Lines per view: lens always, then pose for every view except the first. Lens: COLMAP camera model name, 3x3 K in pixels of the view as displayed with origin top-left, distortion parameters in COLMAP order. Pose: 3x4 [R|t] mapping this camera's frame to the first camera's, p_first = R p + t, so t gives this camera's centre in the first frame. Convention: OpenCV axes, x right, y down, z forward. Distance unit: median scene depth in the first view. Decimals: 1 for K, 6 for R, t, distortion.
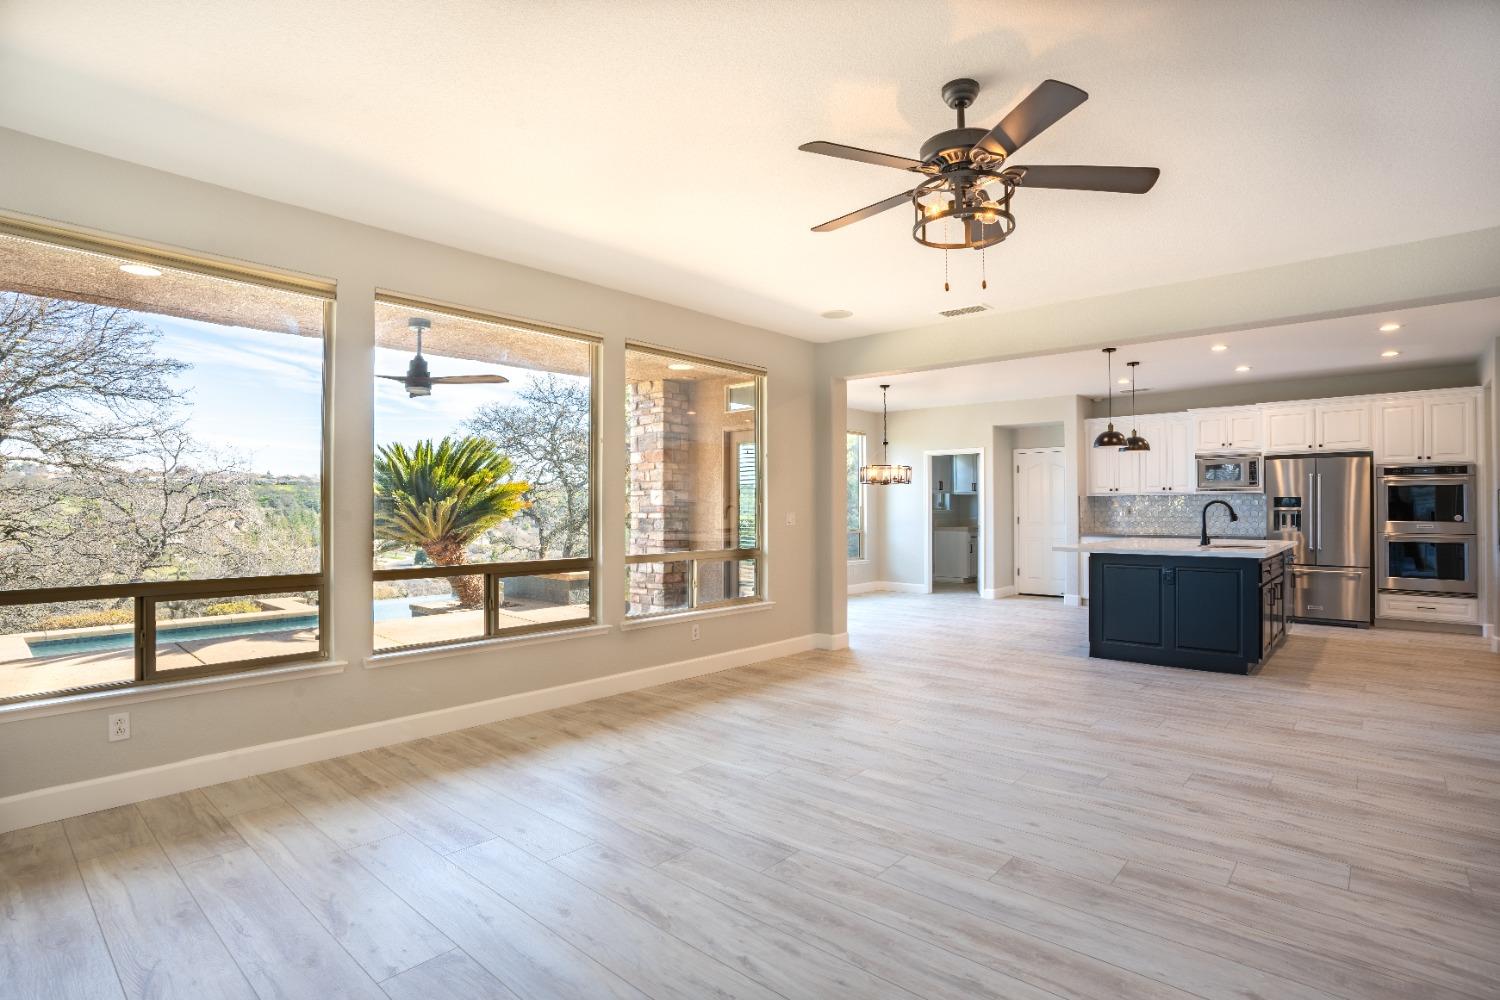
lens RADIAL K [[745.4, 0, 751.7], [0, 745.4, 500.7], [0, 0, 1]] dist [-0.076953, 0.033919]
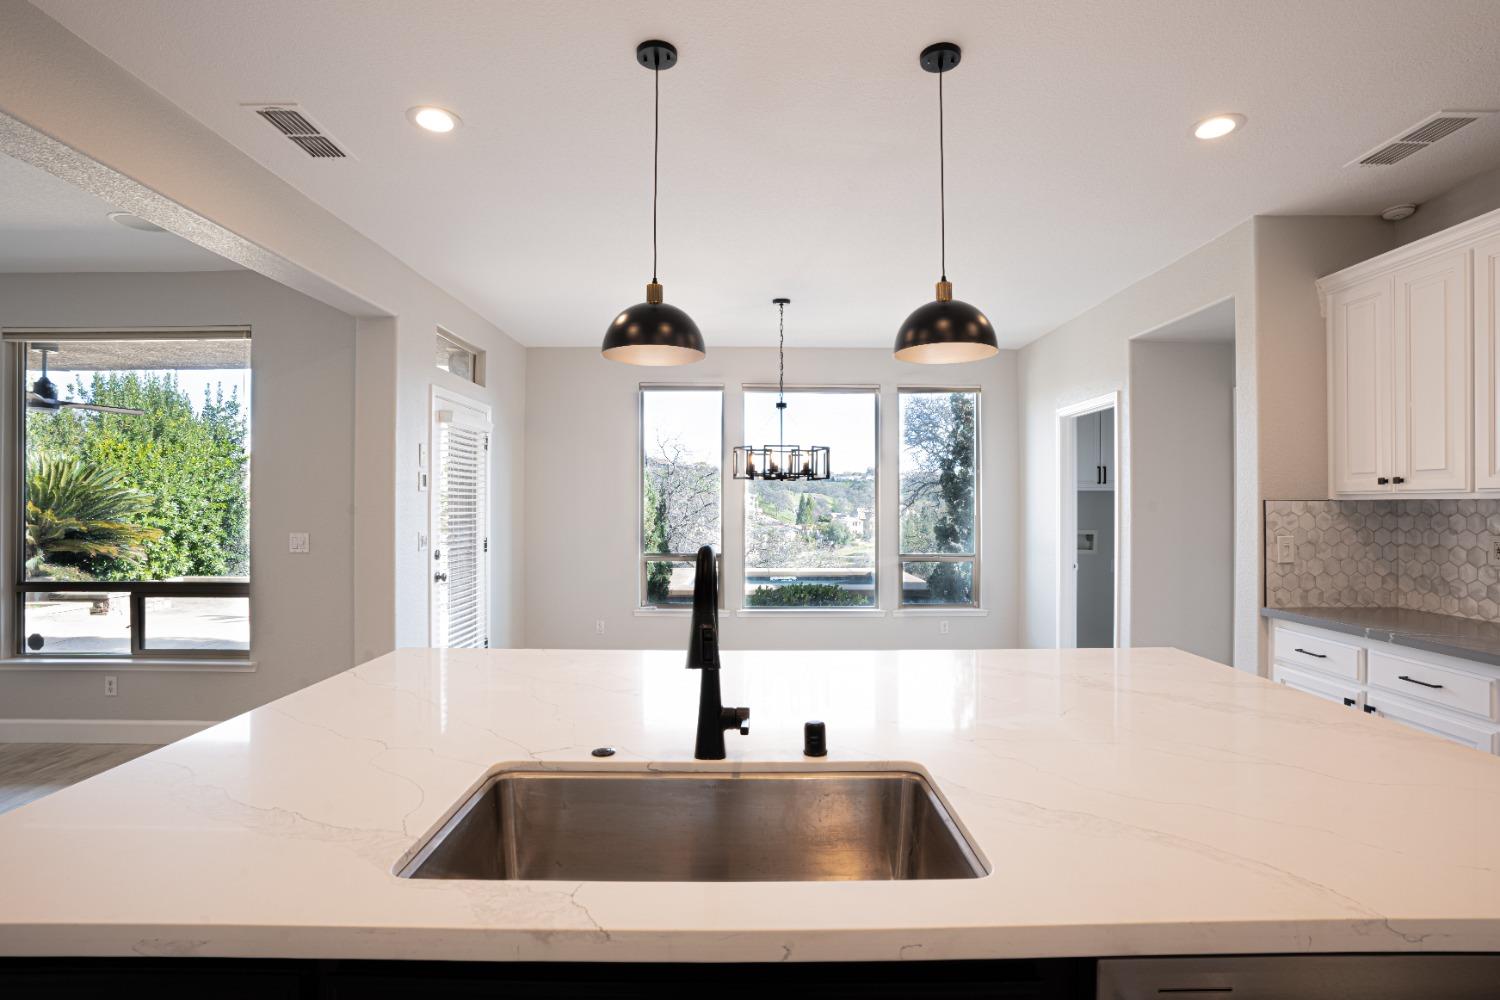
lens RADIAL K [[734.1, 0, 750.0], [0, 734.1, 500.0], [0, 0, 1]] dist [-0.088262, 0.038247]
pose [[0.670065, 0.000853, -0.742302, 1.393608], [0.005589, 0.999965, 0.006194, -0.026017], [0.742282, -0.008299, 0.670036, 1.537649]]
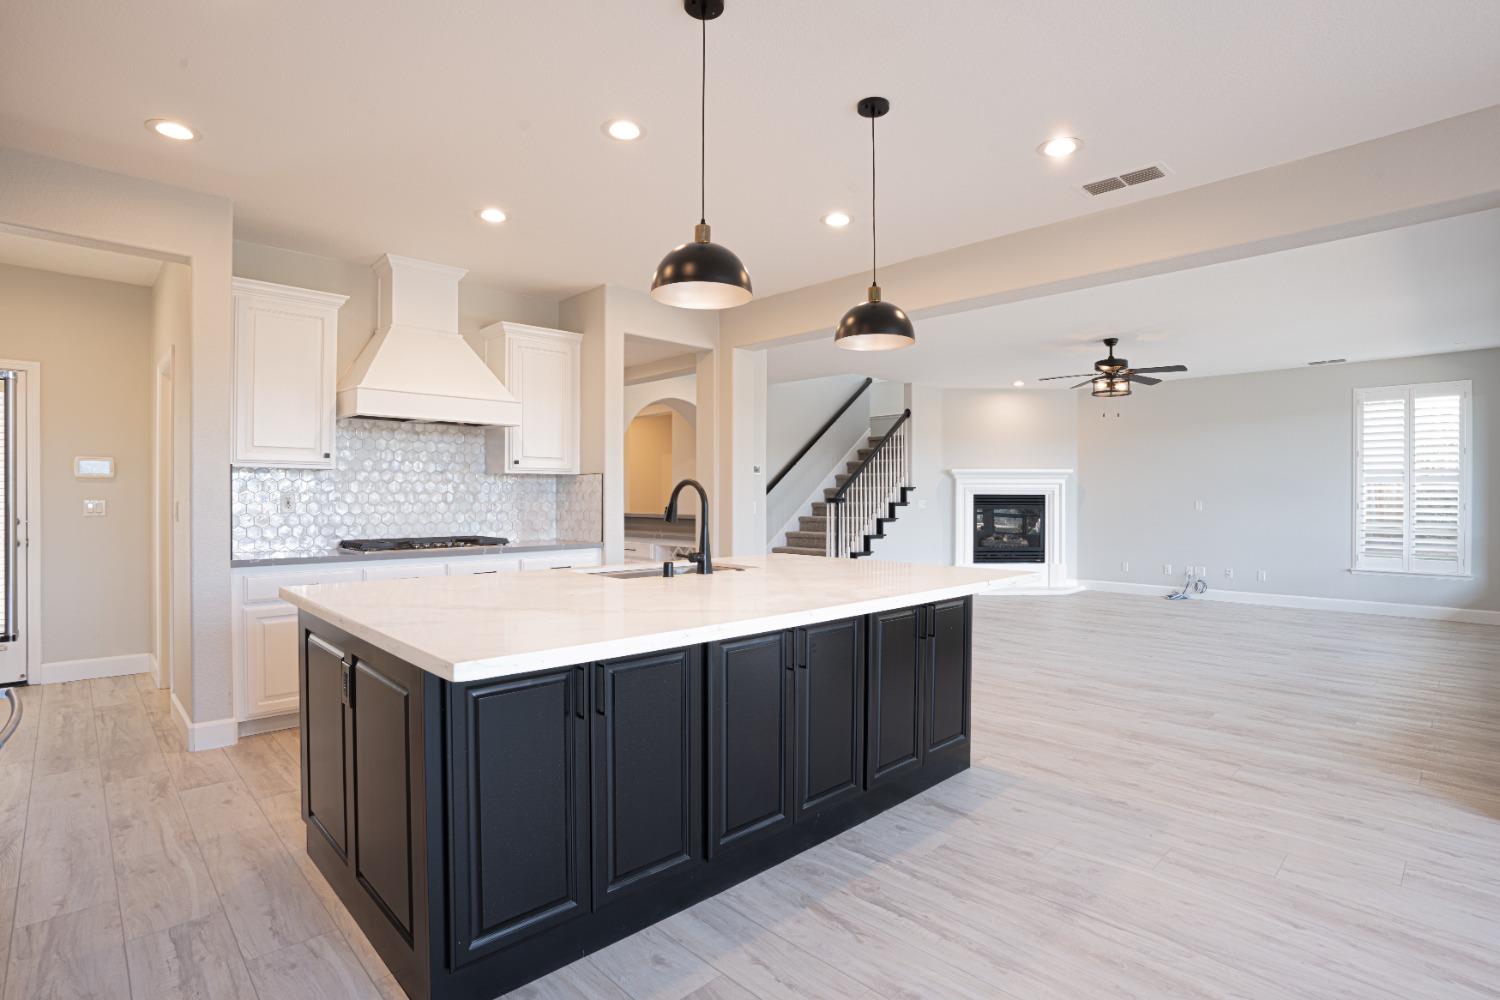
lens RADIAL K [[736.2, 0, 754.1], [0, 736.2, 499.8], [0, 0, 1]] dist [-0.076207, 0.034974]
pose [[-0.997142, -0.000934, 0.075541, 0.973711], [-0.001535, 0.999968, -0.007896, 0.029144], [-0.075531, -0.007989, -0.997111, 2.628452]]
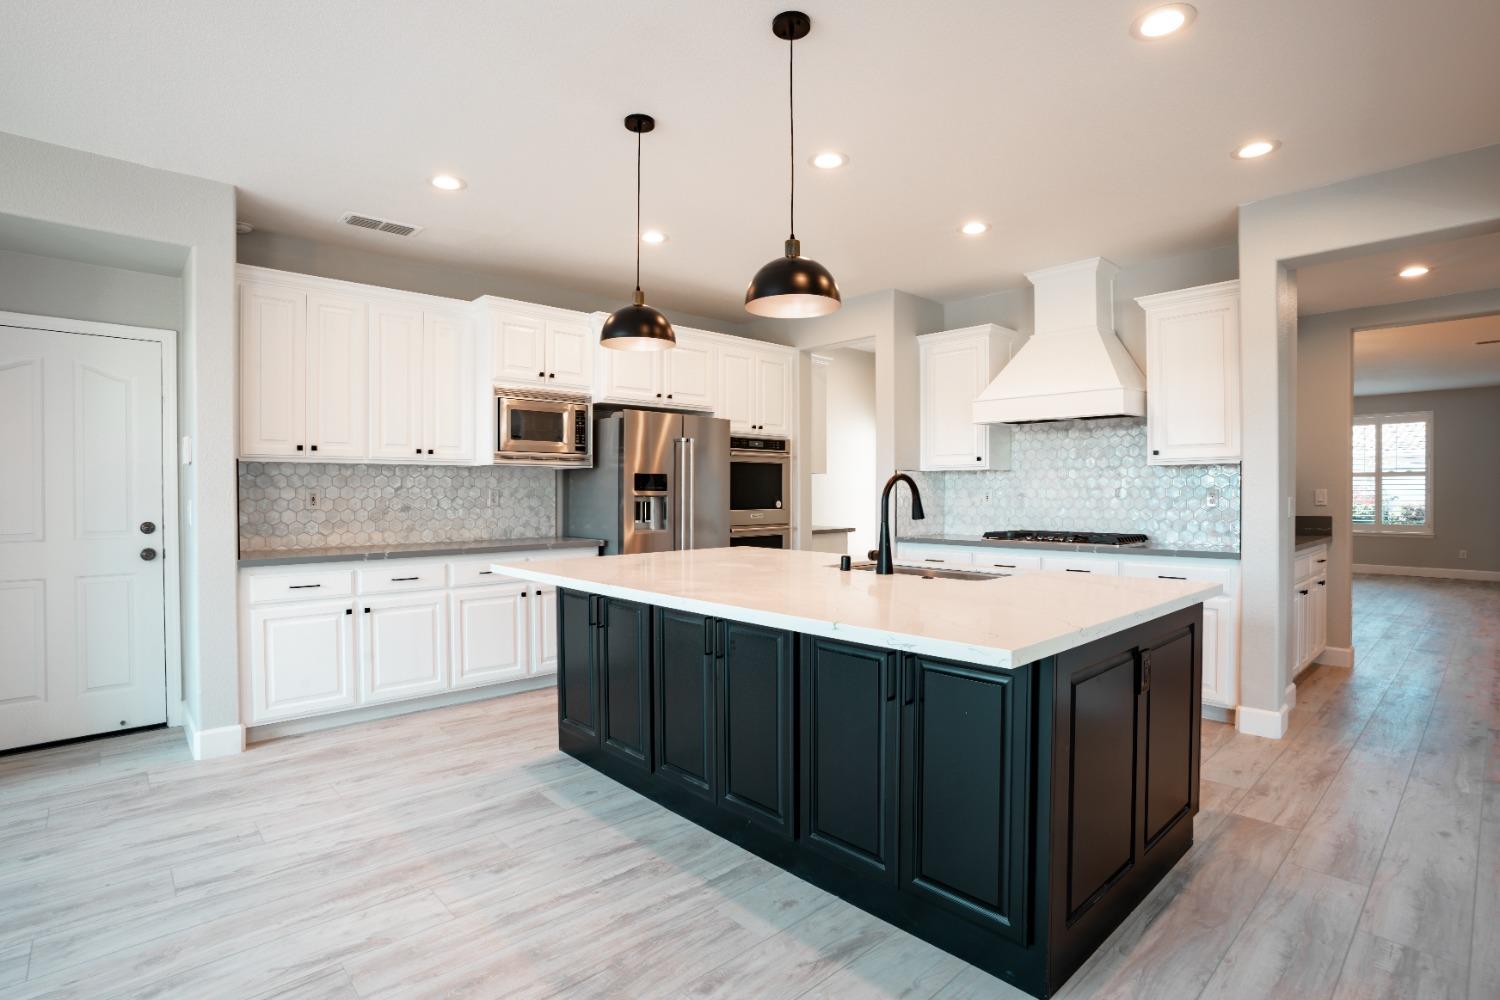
lens RADIAL K [[736.2, 0, 754.1], [0, 736.2, 499.8], [0, 0, 1]] dist [-0.076207, 0.034974]
pose [[0.096777, -0.008731, 0.995268, 0.285519], [-0.009550, 0.999907, 0.009701, 0.020891], [-0.995260, -0.010443, 0.096685, 1.847160]]
